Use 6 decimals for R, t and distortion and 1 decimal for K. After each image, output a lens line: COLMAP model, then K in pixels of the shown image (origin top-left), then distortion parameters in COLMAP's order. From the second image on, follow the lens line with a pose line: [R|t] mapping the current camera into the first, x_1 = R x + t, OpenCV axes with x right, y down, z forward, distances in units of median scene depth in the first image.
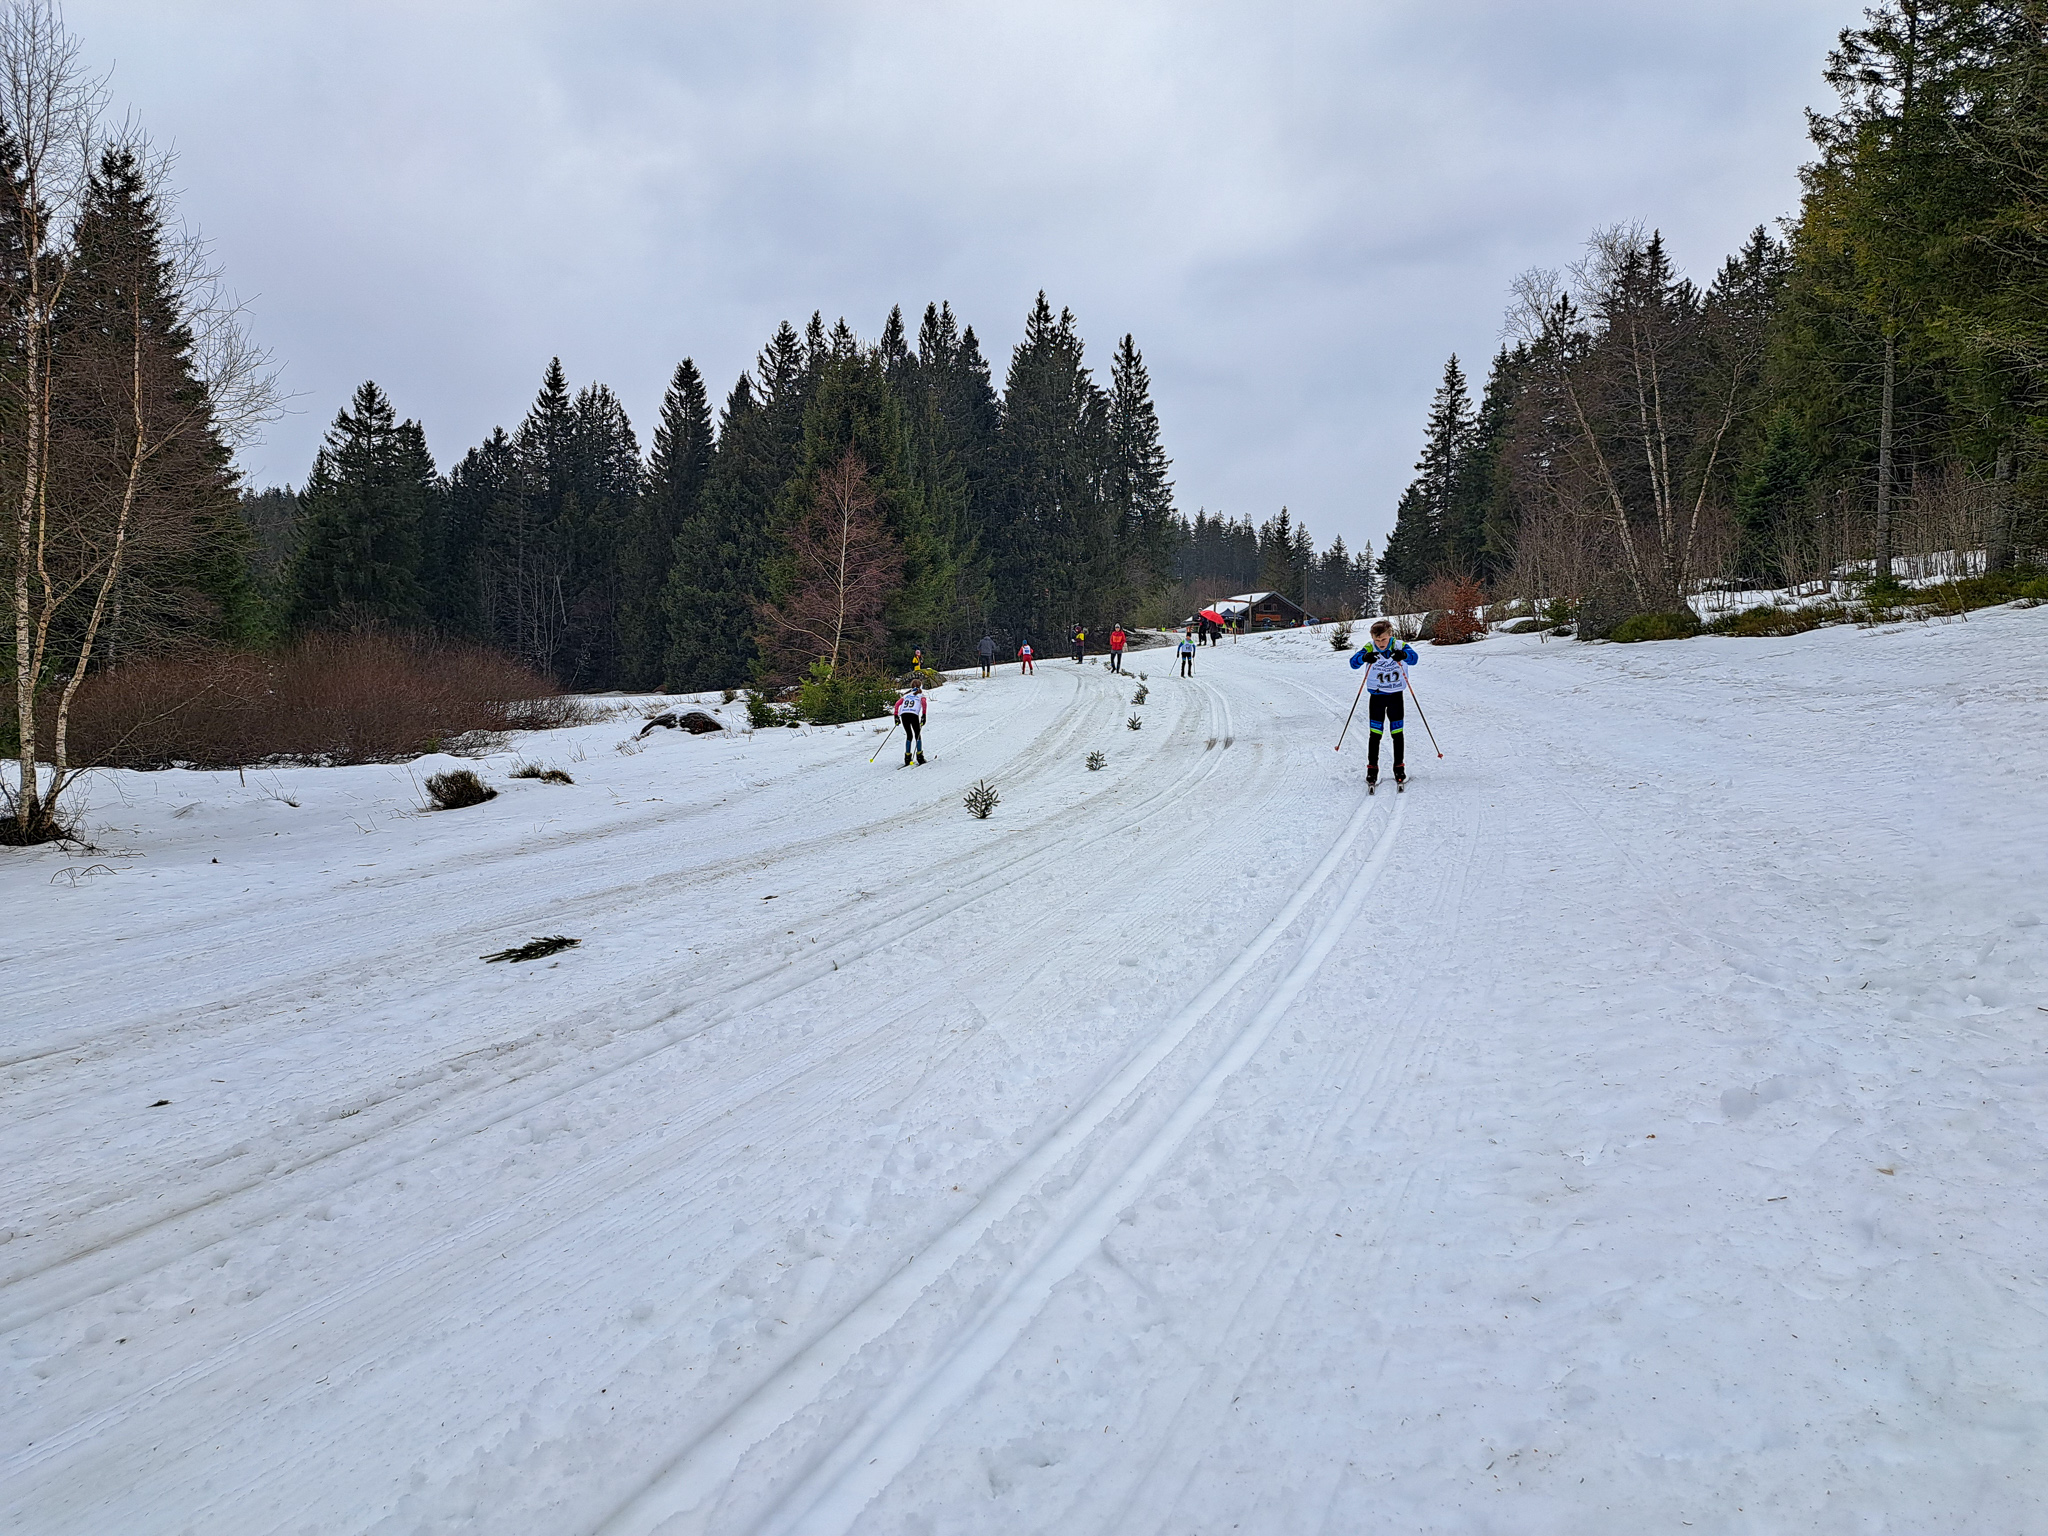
lens RADIAL K [[1430.1, 0, 1034.2], [0, 1430.1, 748.7], [0, 0, 1]] dist [0.068632, -0.075139]
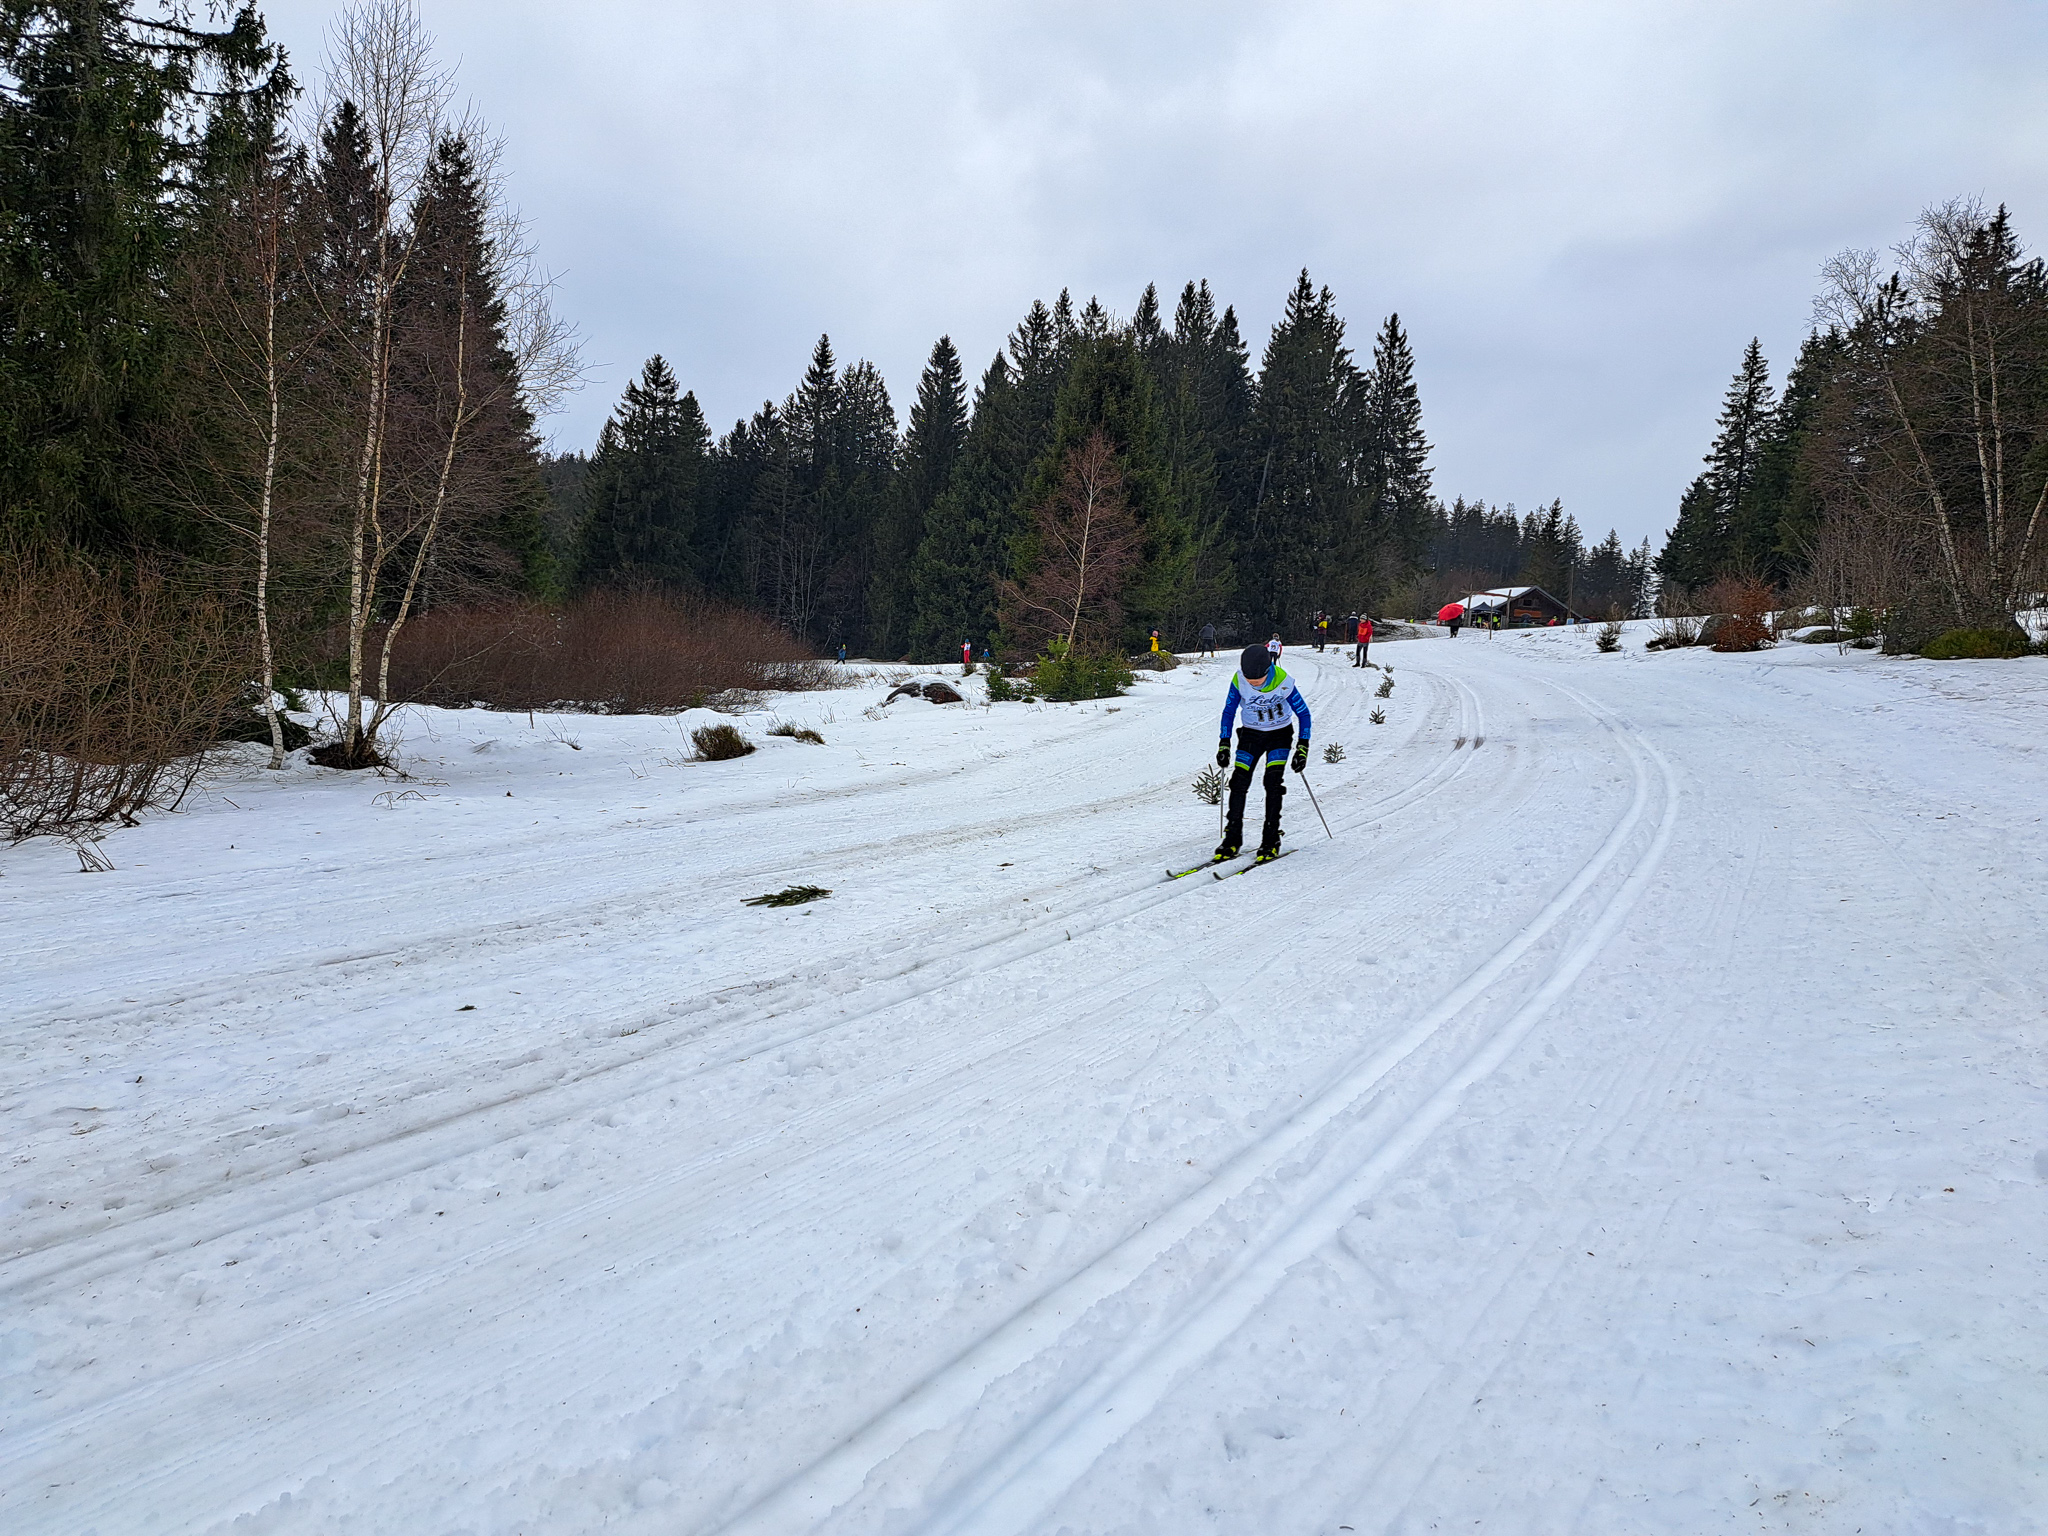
lens RADIAL K [[1430.1, 0, 1014.7], [0, 1430.1, 746.9], [0, 0, 1]] dist [0.068632, -0.075139]
pose [[0.983131, 0.060987, -0.172435, -0.007527], [-0.058893, 0.998115, 0.017237, 0.000958], [0.173161, -0.006791, 0.984870, -0.007933]]
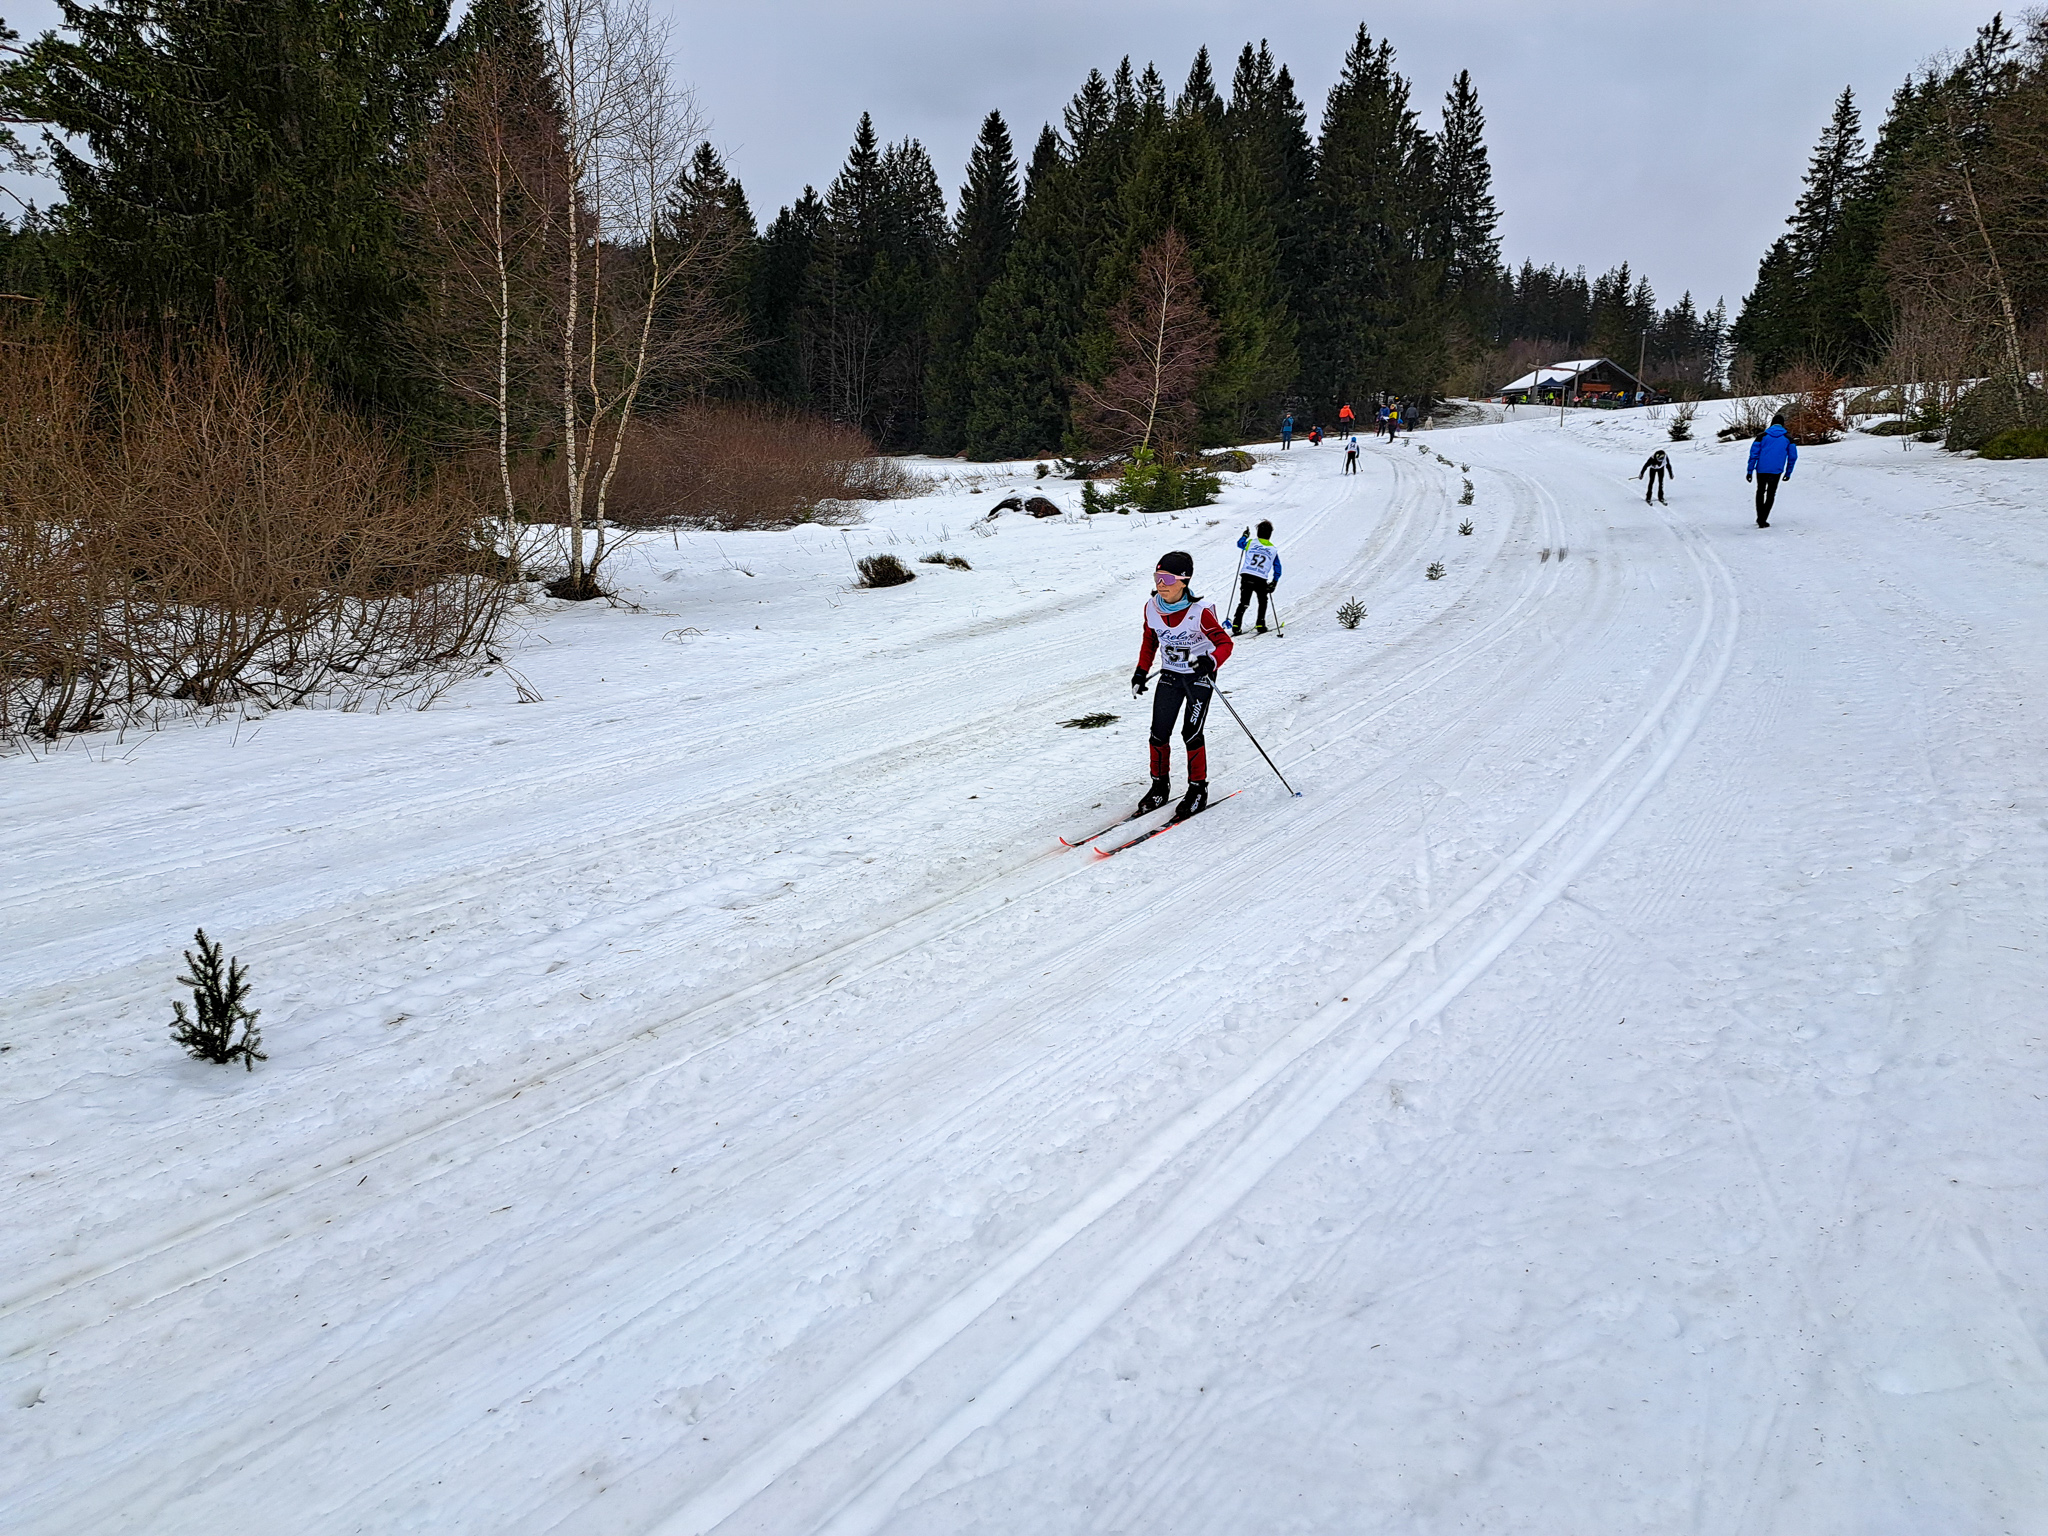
lens RADIAL K [[1430.1, 0, 1012.4], [0, 1430.1, 731.3], [0, 0, 1]] dist [0.068632, -0.075139]
pose [[0.977733, 0.066784, -0.198944, -0.121985], [-0.036171, 0.987453, 0.153714, -0.071287], [0.206713, -0.143095, 0.967881, -0.437995]]
